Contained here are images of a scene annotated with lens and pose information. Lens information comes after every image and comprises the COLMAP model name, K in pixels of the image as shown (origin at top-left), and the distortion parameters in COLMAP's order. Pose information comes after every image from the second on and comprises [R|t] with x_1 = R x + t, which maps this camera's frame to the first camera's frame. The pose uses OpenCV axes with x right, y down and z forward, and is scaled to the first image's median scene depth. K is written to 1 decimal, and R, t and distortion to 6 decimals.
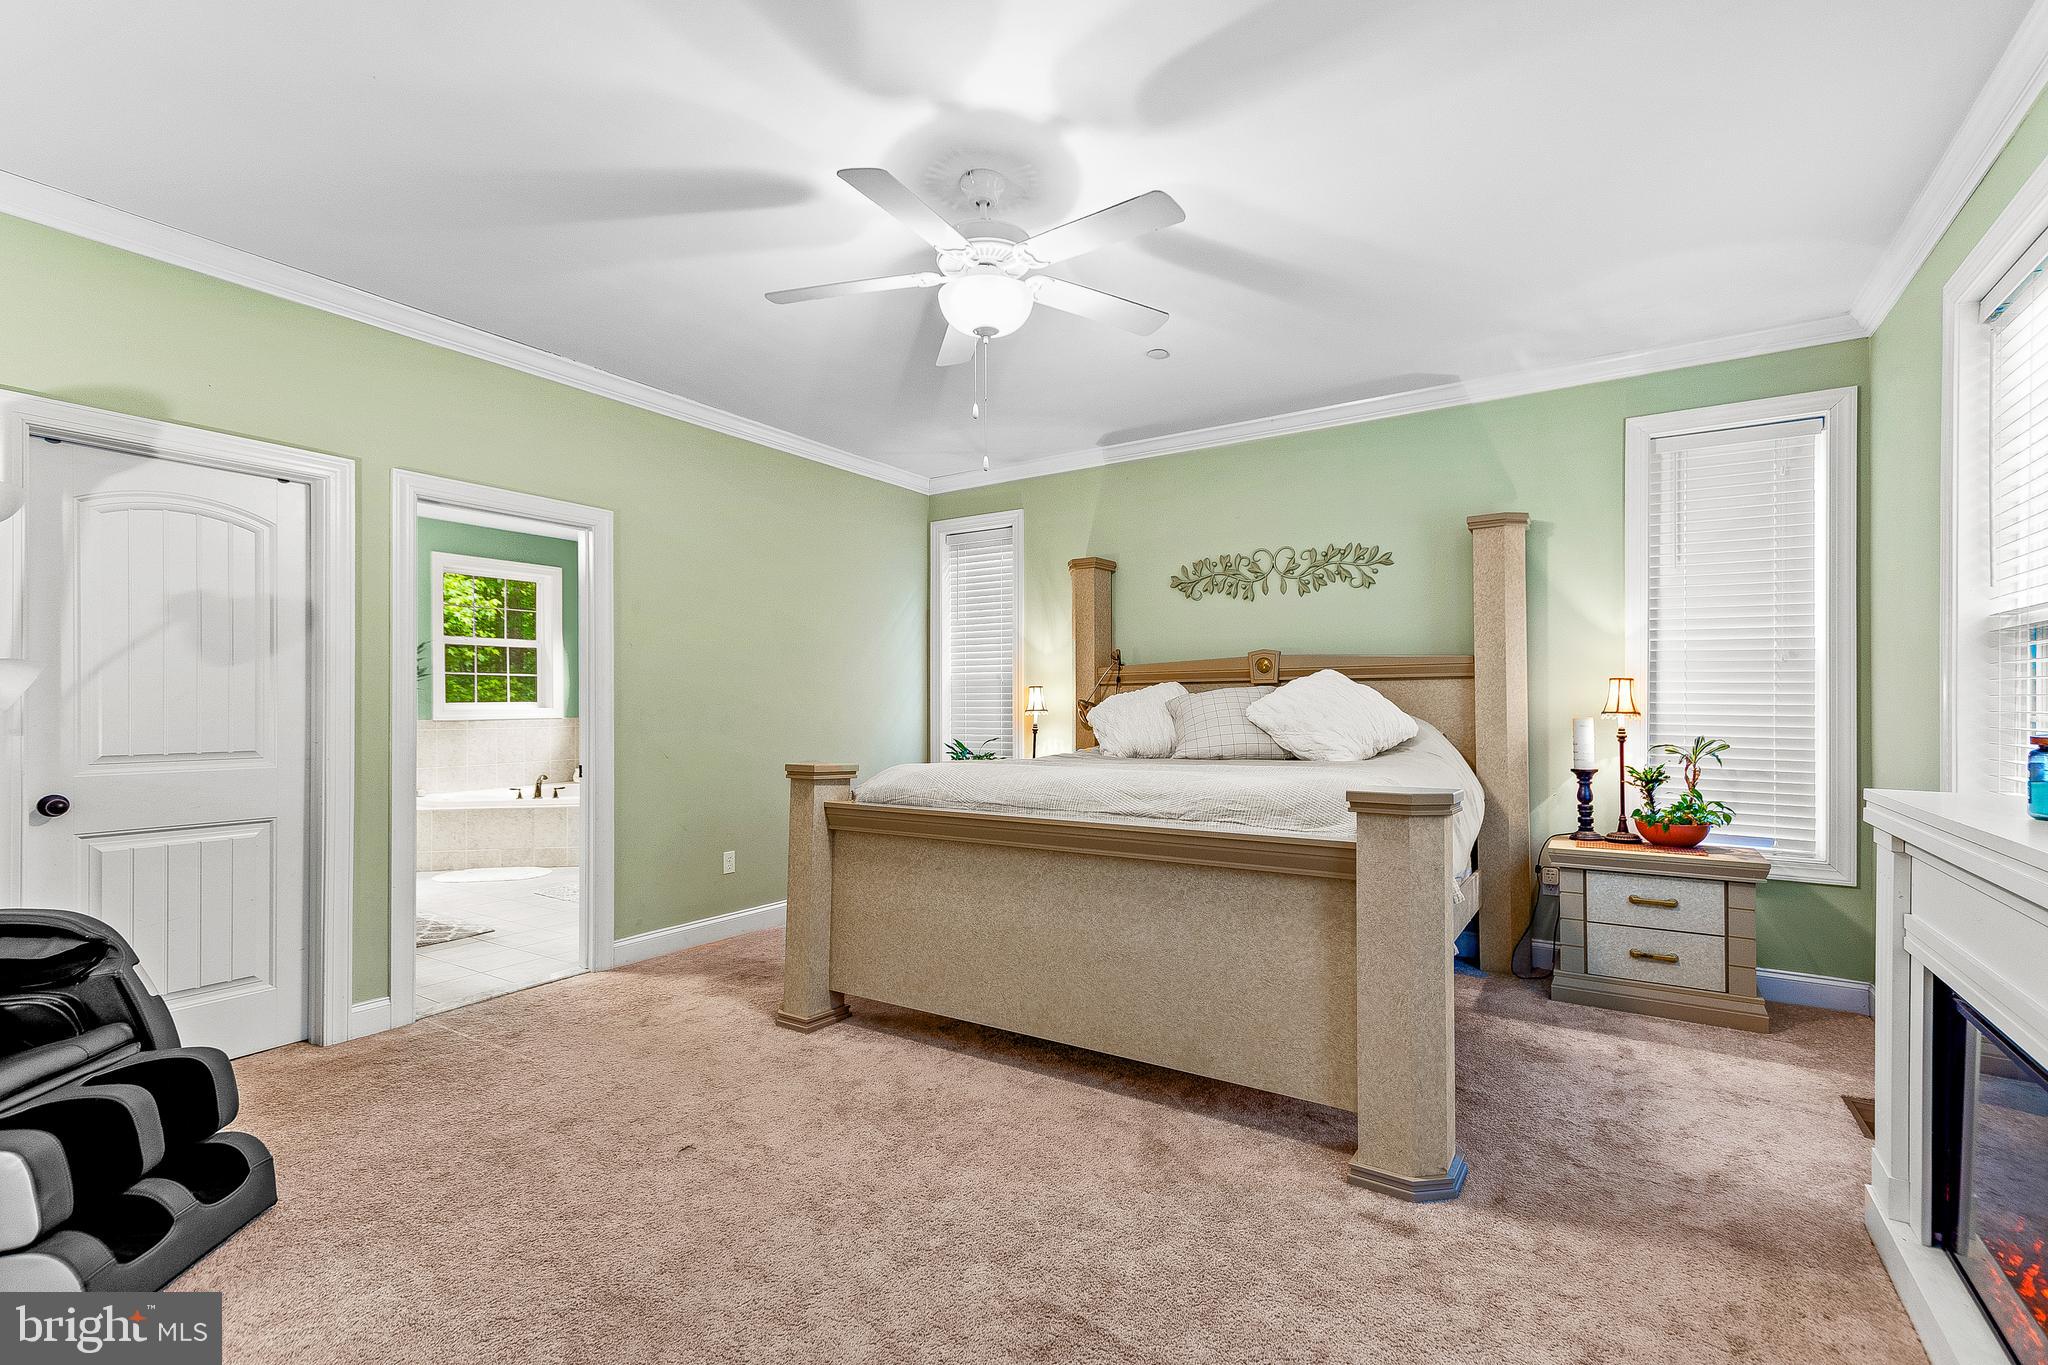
lens RADIAL K [[914.5, 0, 1028.0], [0, 914.5, 691.5], [0, 0, 1]] dist [0.020393, -0.000215]
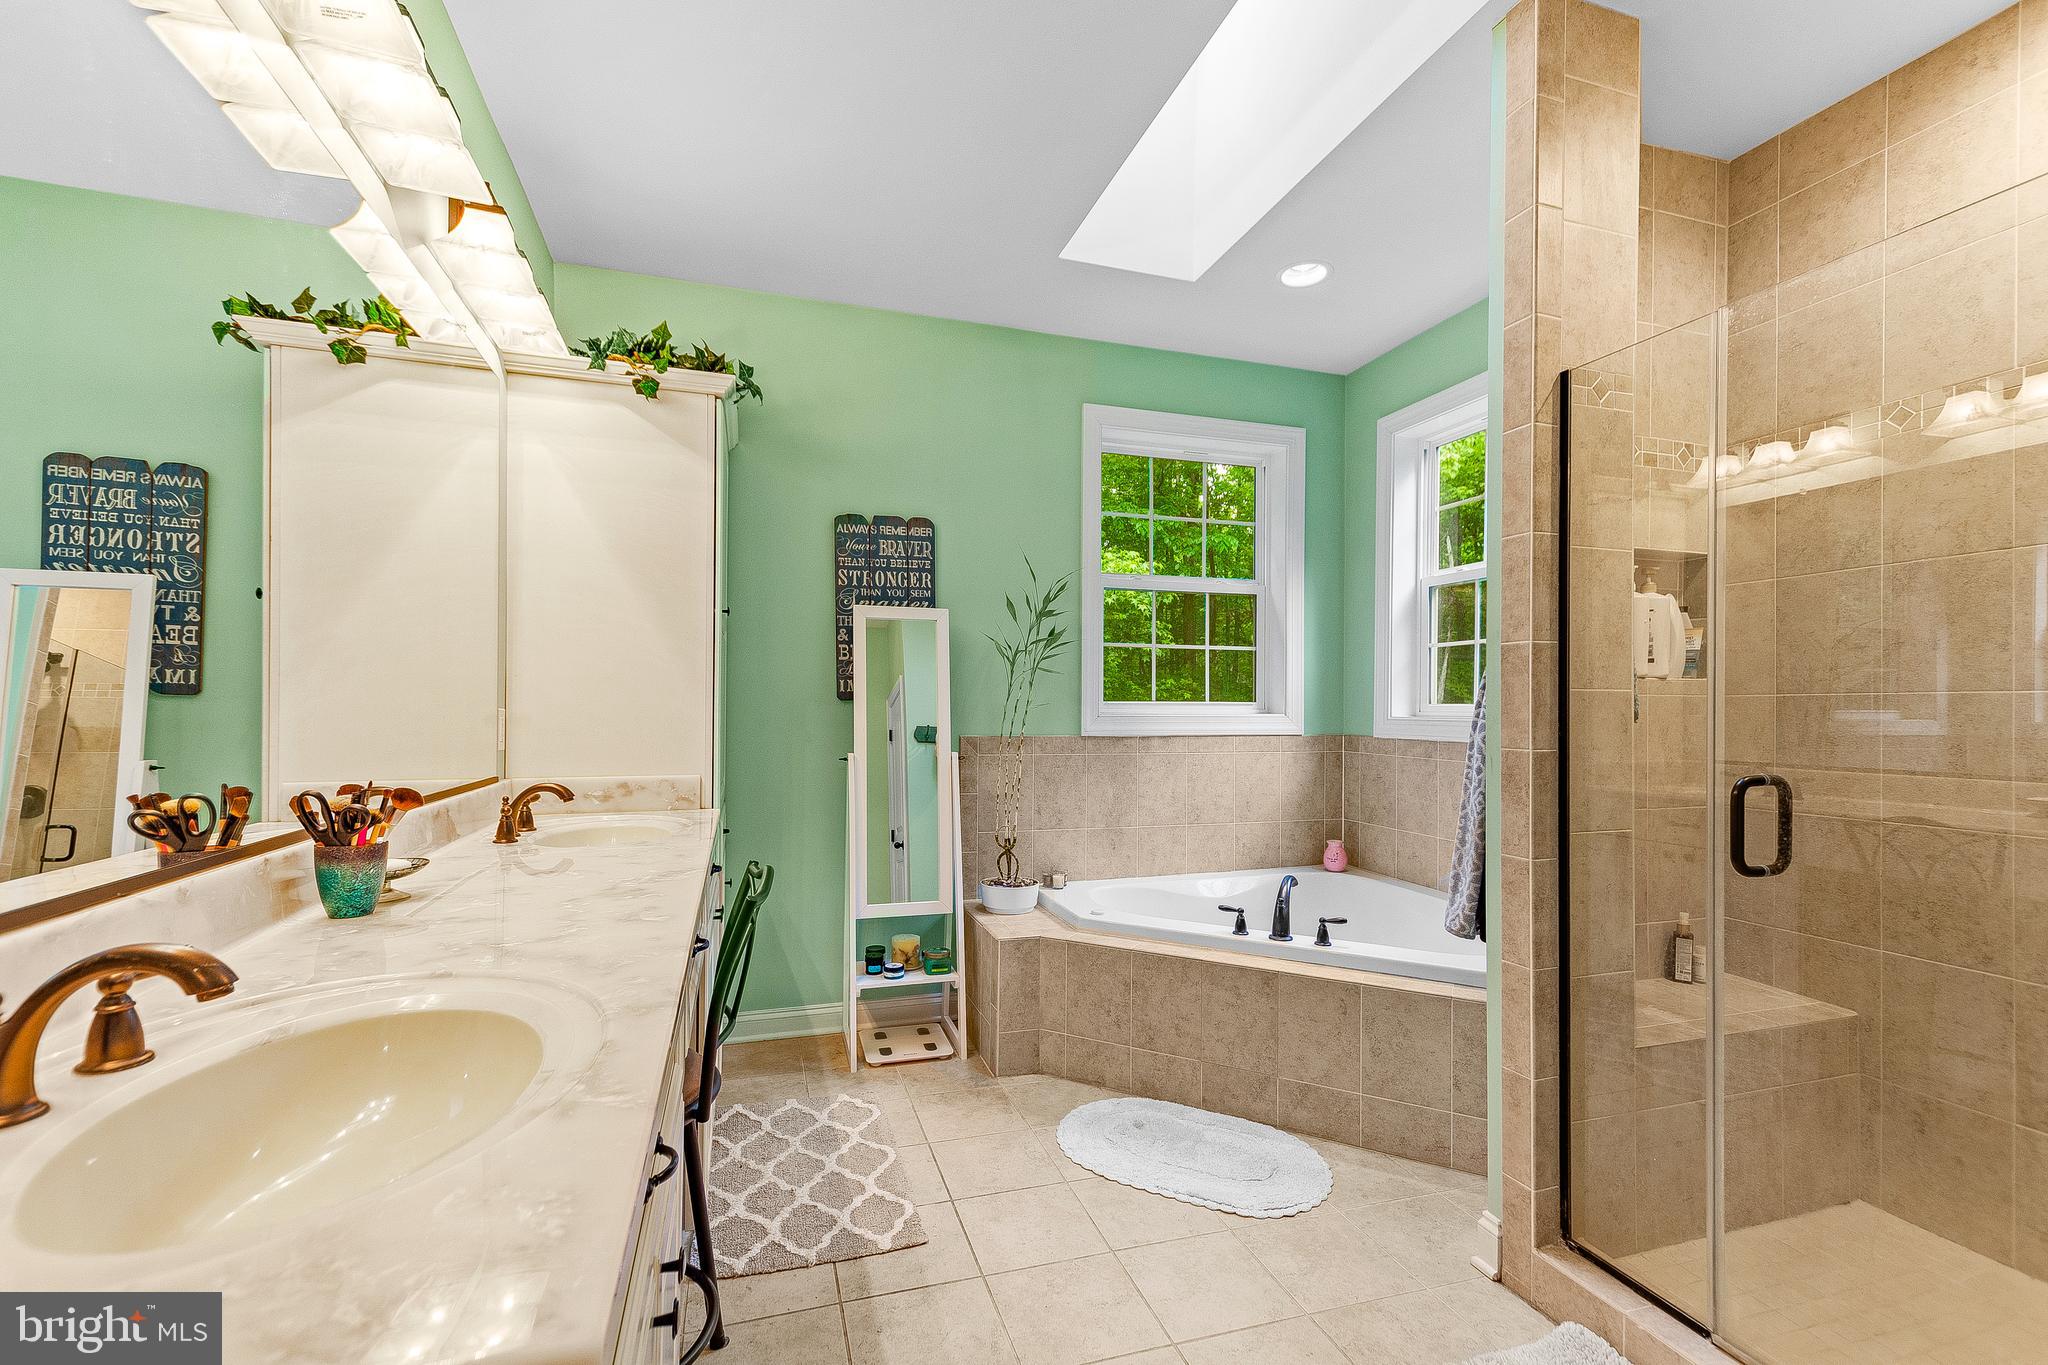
lens RADIAL K [[914.5, 0, 1028.0], [0, 914.5, 691.5], [0, 0, 1]] dist [0.020393, -0.000215]
pose [[0.780854, 0.004185, -0.624699, -0.321301], [-0.008801, 0.999952, -0.004302, 0.008824], [0.624651, 0.008857, 0.780854, 0.536303]]
